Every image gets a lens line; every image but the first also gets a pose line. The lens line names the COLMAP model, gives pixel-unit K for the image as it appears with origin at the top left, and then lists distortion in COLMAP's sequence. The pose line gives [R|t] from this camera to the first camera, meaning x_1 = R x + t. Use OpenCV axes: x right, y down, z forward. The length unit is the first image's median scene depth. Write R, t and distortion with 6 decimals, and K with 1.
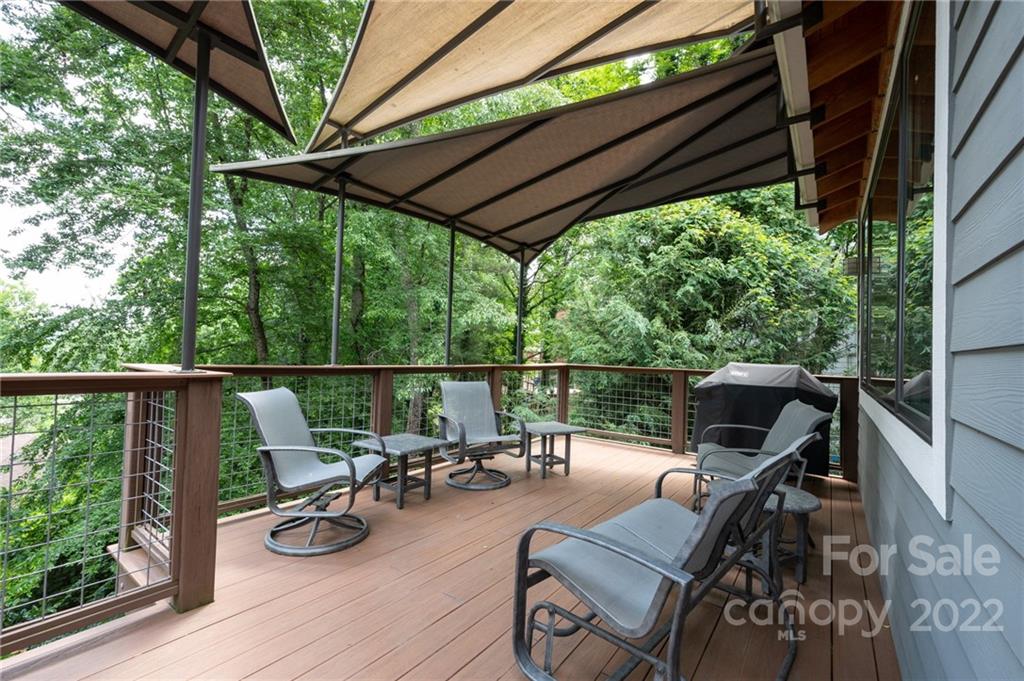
lens RADIAL K [[434.5, 0, 512.0], [0, 434.5, 340.5], [0, 0, 1]] dist [0.000168, 0.000048]
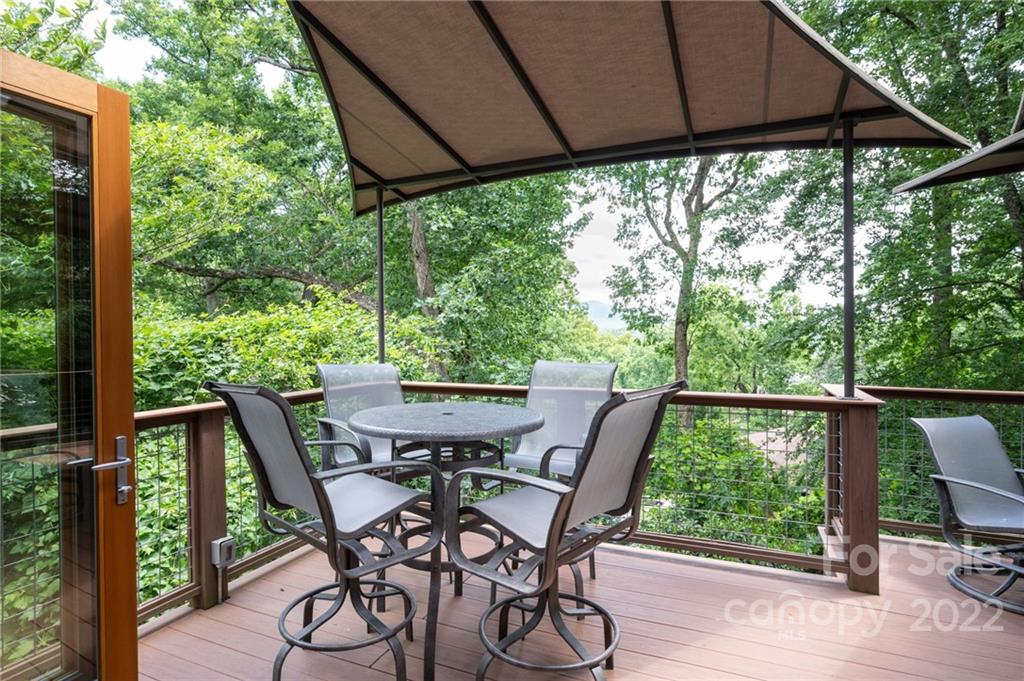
lens RADIAL K [[602.9, 0, 512.0], [0, 602.9, 340.5], [0, 0, 1]] dist [-0.002705, -0.000531]
pose [[0.262256, -0.006203, -0.964978, 0.491601], [0.036786, 0.999317, 0.003574, -0.101109], [0.964297, -0.036435, 0.262305, -0.279194]]
